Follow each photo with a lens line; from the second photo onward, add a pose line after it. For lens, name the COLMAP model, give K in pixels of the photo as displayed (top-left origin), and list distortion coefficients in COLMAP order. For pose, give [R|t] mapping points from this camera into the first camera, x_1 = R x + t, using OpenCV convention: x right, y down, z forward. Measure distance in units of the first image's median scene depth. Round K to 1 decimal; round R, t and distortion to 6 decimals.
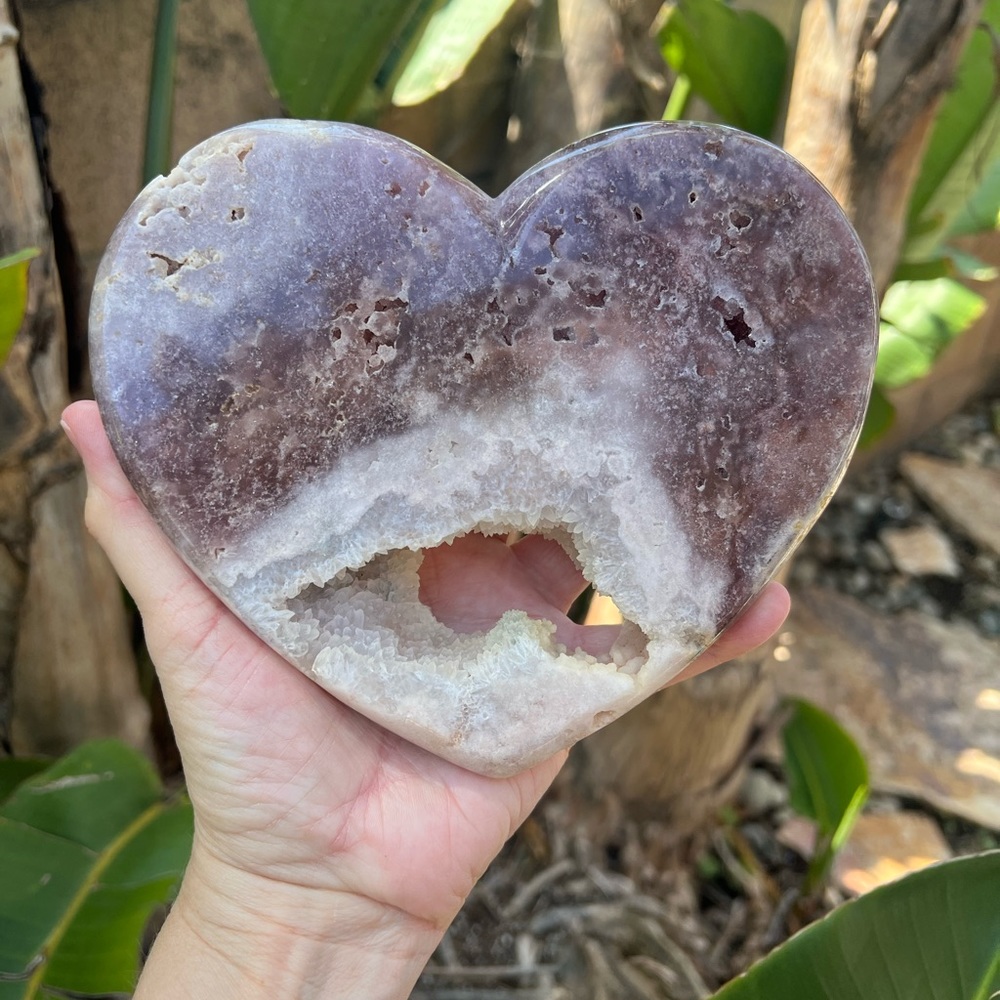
lens RADIAL K [[1056.6, 0, 500.0], [0, 1056.6, 500.0], [0, 0, 1]] dist [-0.029617, -0.015617]
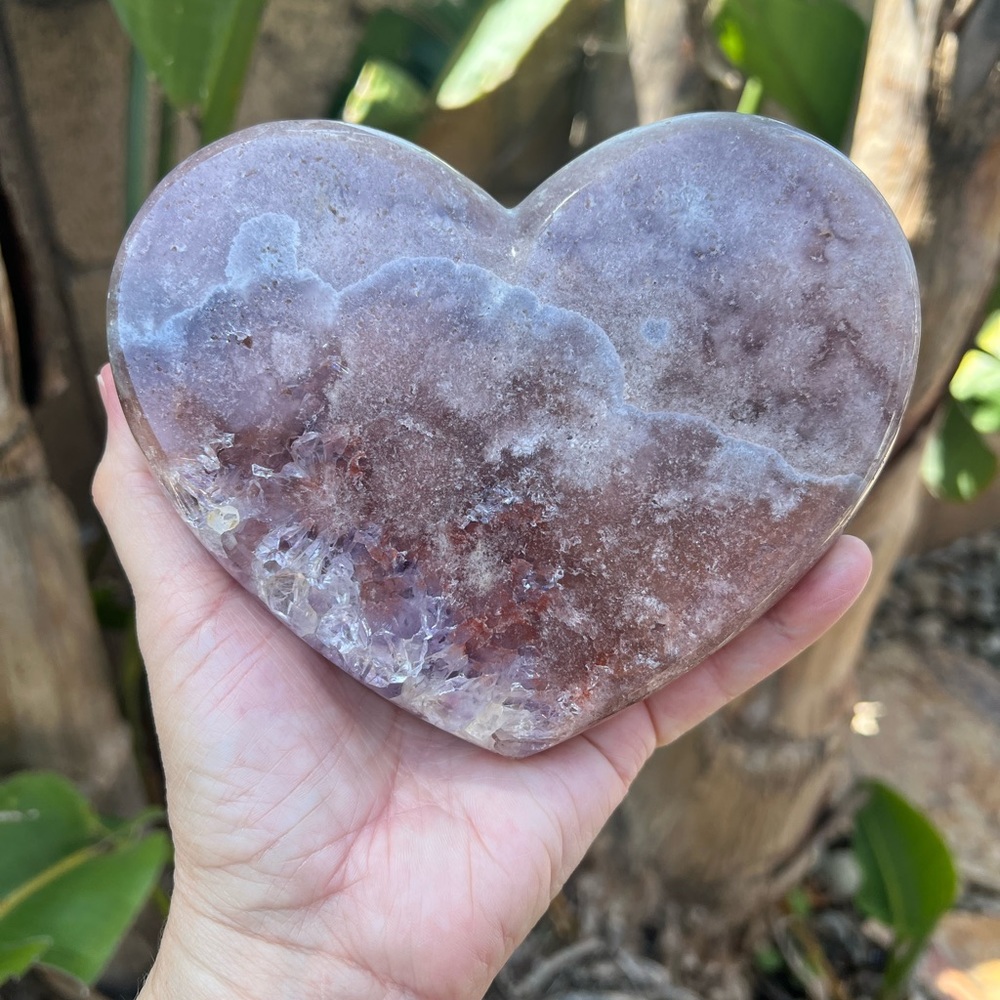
lens RADIAL K [[1056.6, 0, 500.0], [0, 1056.6, 500.0], [0, 0, 1]] dist [-0.029617, -0.015617]
pose [[0.985307, 0.050118, -0.163274, 0.113878], [-0.052867, 0.998523, -0.012533, -0.018578], [0.162405, 0.020981, 0.986501, 0.091330]]
